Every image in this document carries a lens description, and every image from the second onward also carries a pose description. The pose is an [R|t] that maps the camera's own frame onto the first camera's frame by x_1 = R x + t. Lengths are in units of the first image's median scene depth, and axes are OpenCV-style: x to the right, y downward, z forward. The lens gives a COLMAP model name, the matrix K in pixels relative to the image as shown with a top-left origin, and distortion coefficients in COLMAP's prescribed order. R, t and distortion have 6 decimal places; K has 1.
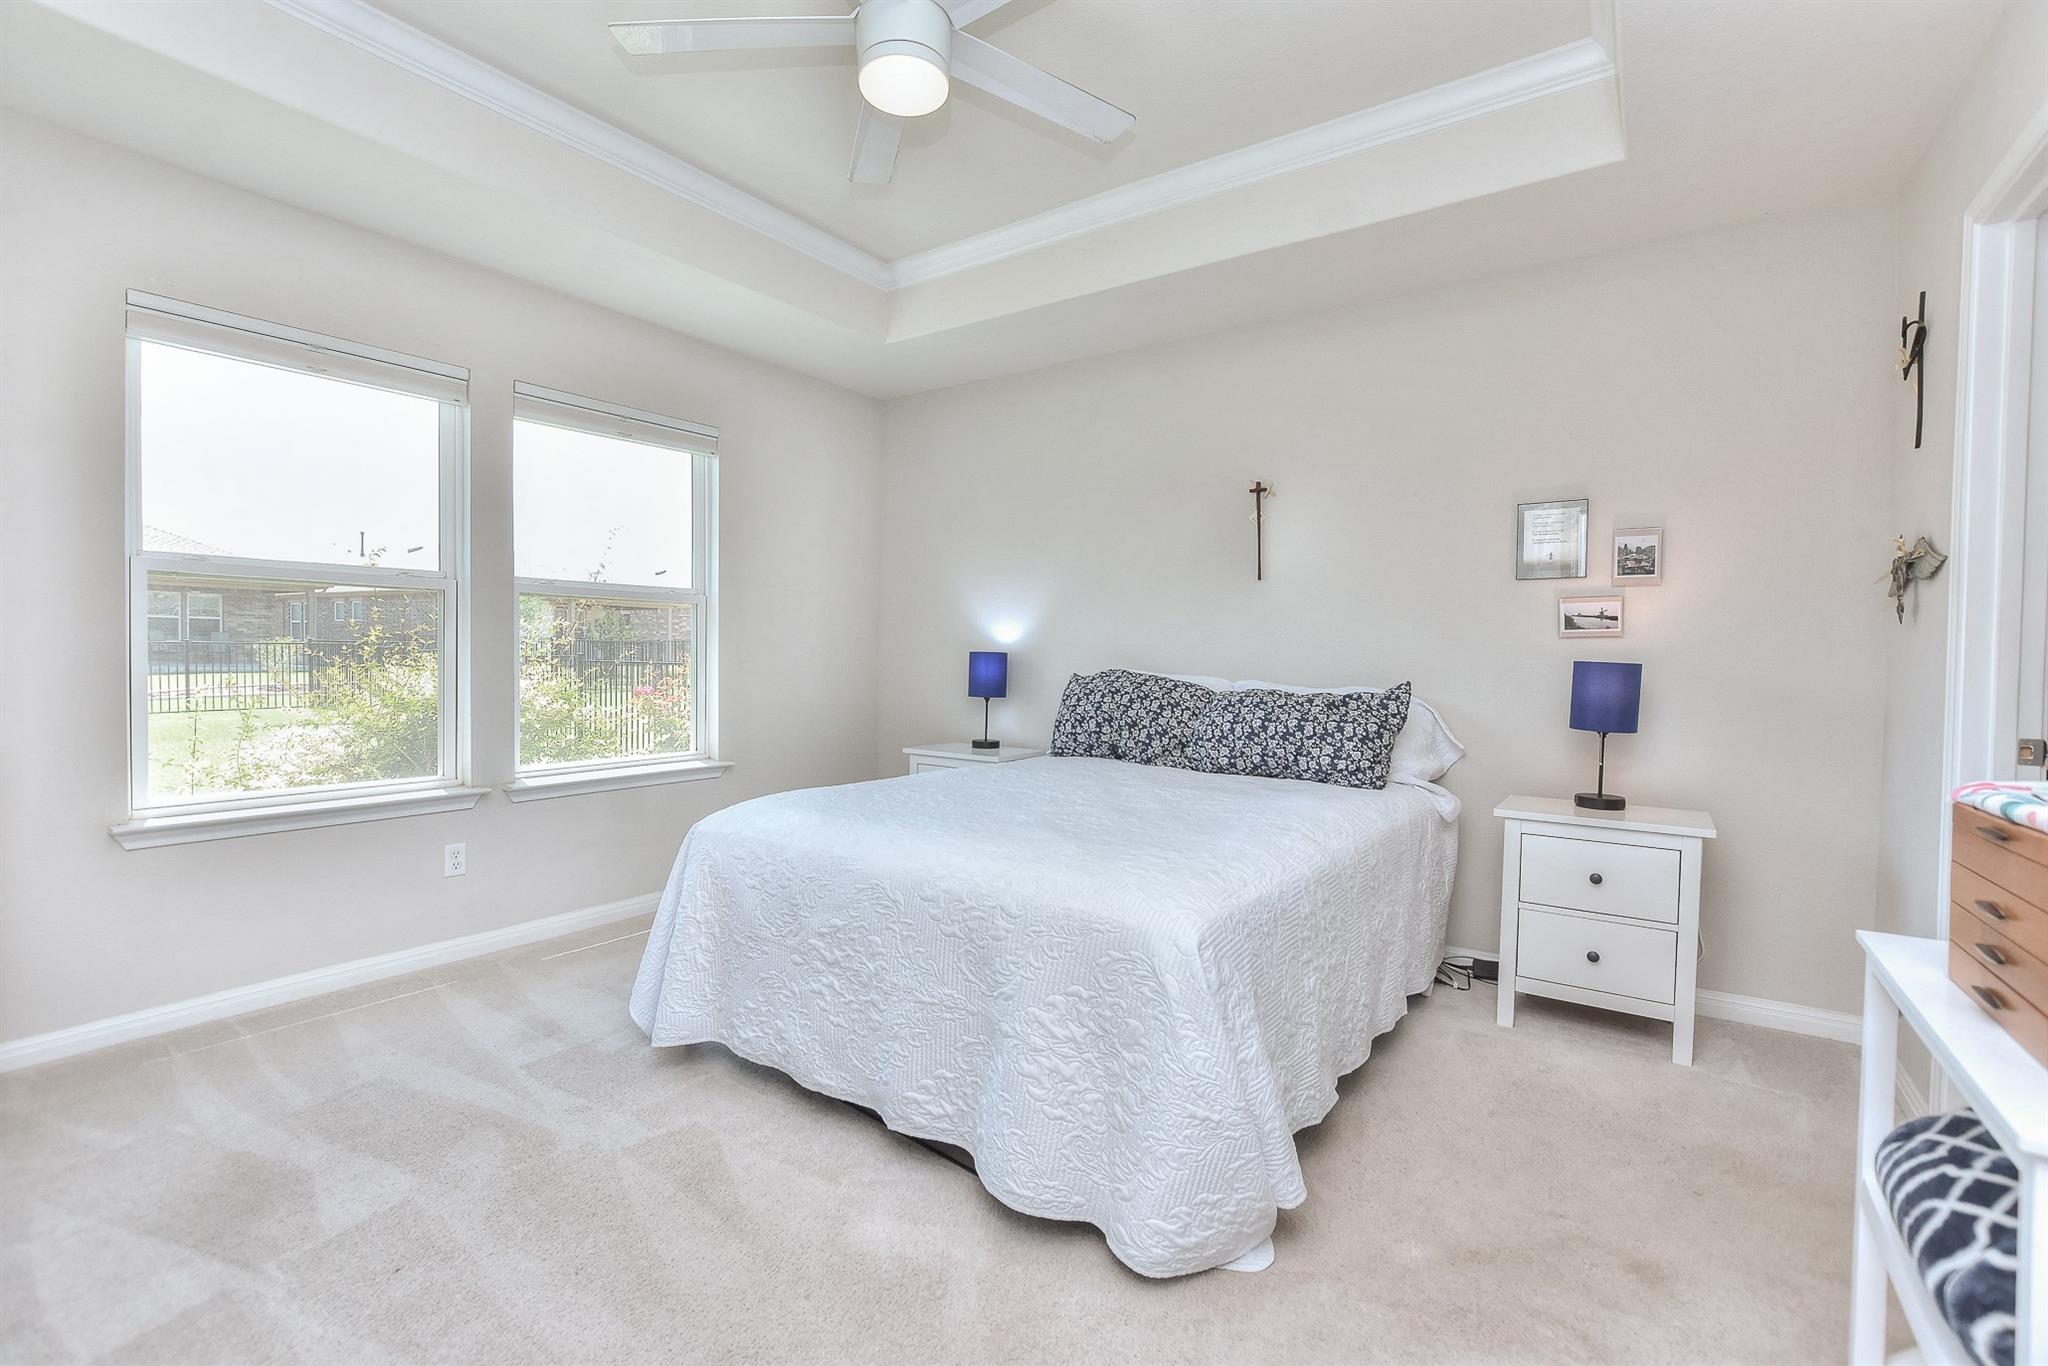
lens RADIAL K [[896.5, 0, 1020.0], [0, 896.5, 673.2], [0, 0, 1]] dist [-0.022228, 0.003726]
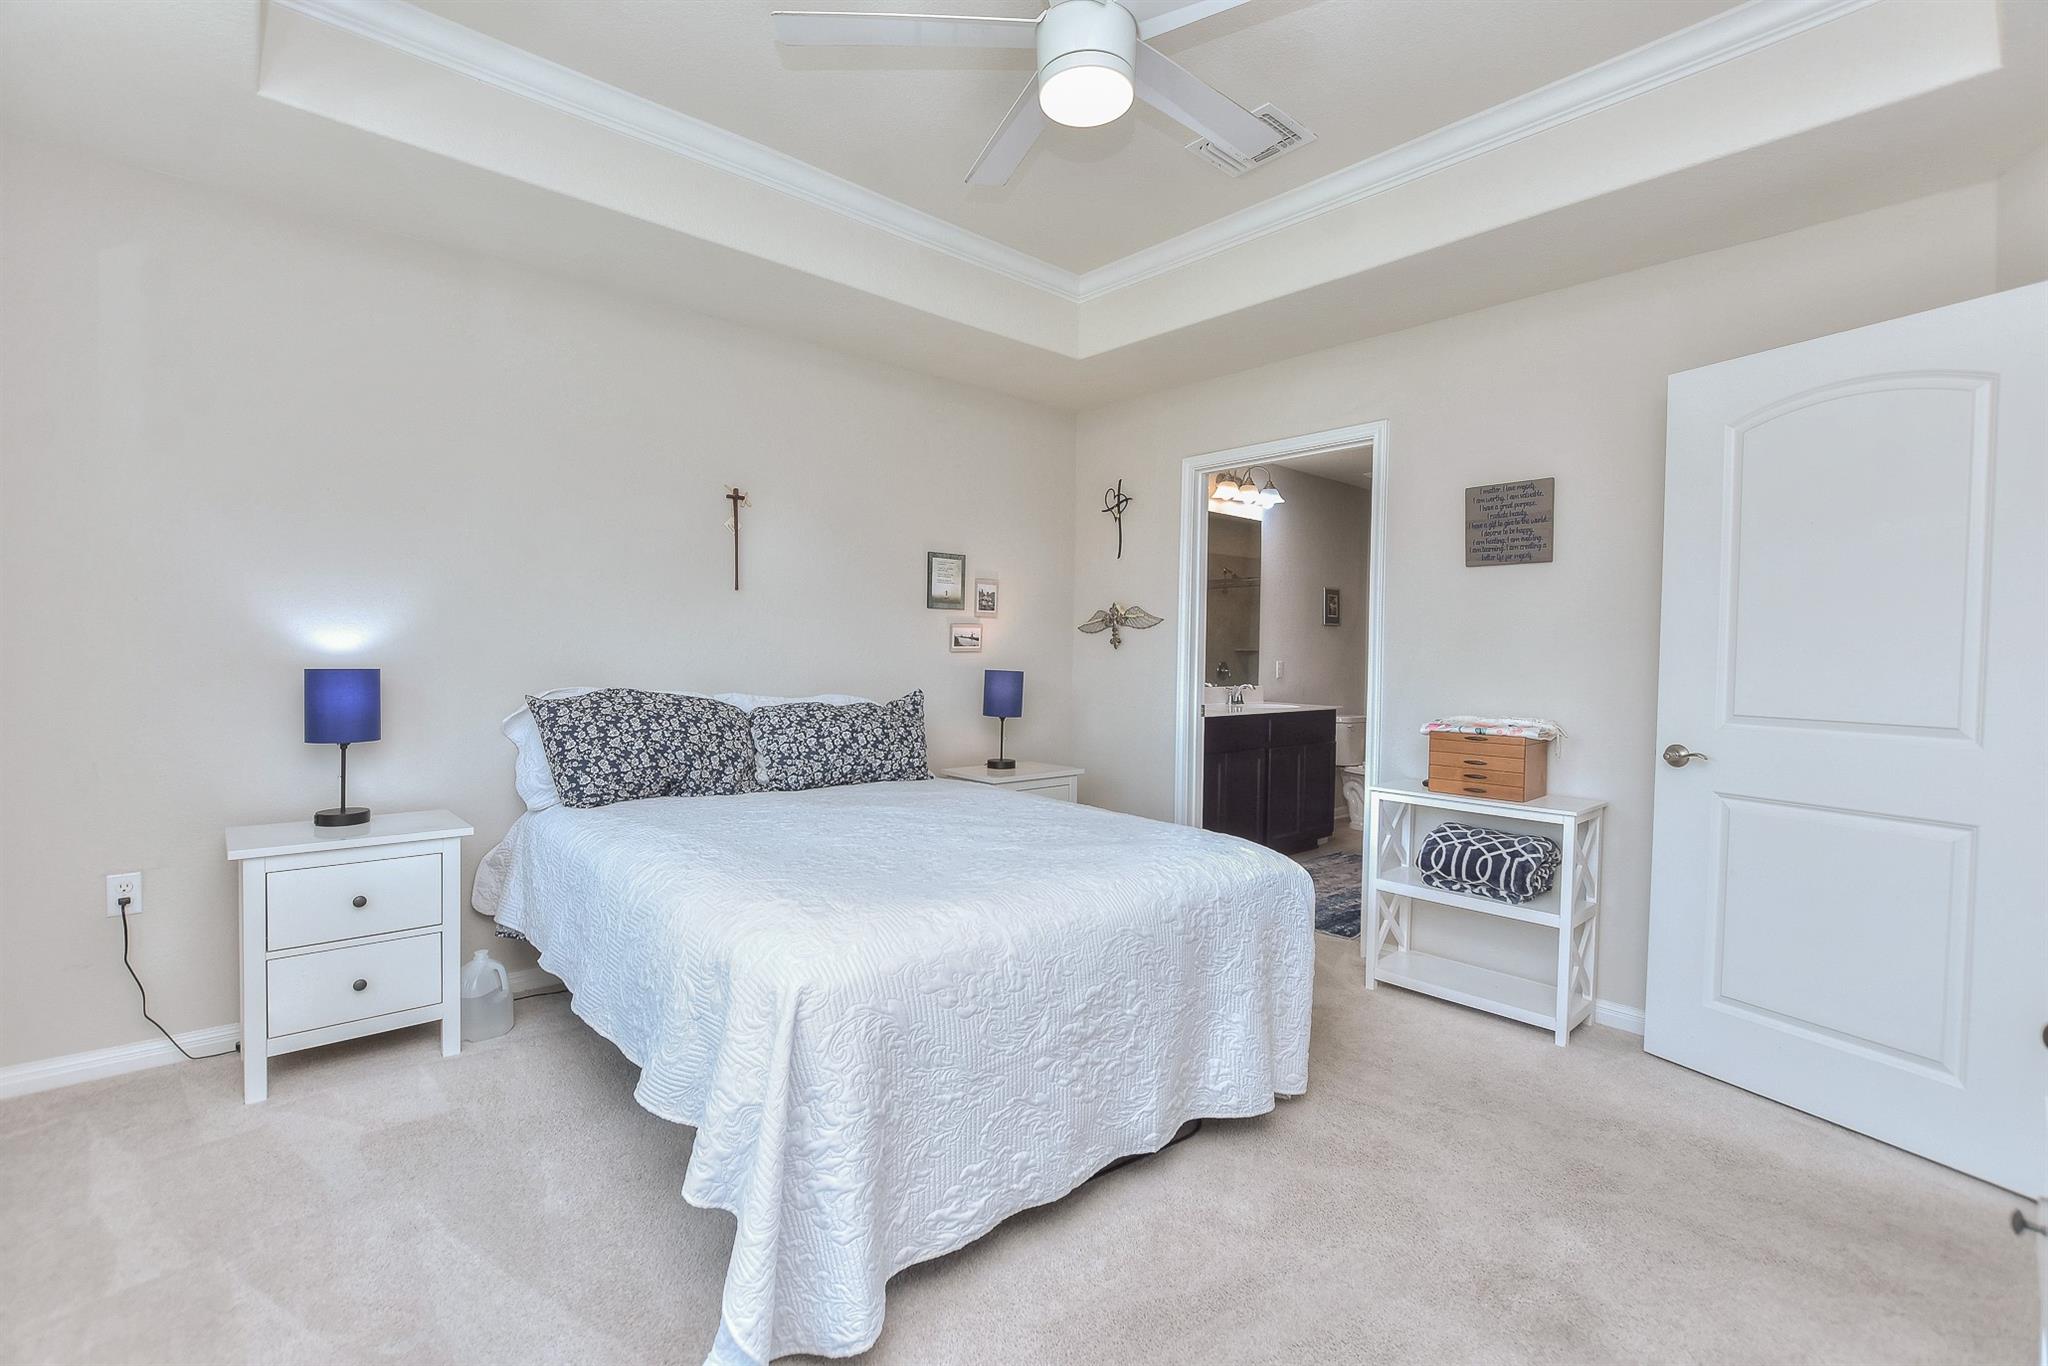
lens RADIAL K [[896.5, 0, 1020.0], [0, 896.5, 673.2], [0, 0, 1]] dist [-0.022228, 0.003726]
pose [[0.243195, -0.015318, 0.969856, -0.691700], [0.027097, 0.999592, 0.008993, -0.018558], [-0.969599, 0.024093, 0.243511, 0.552720]]
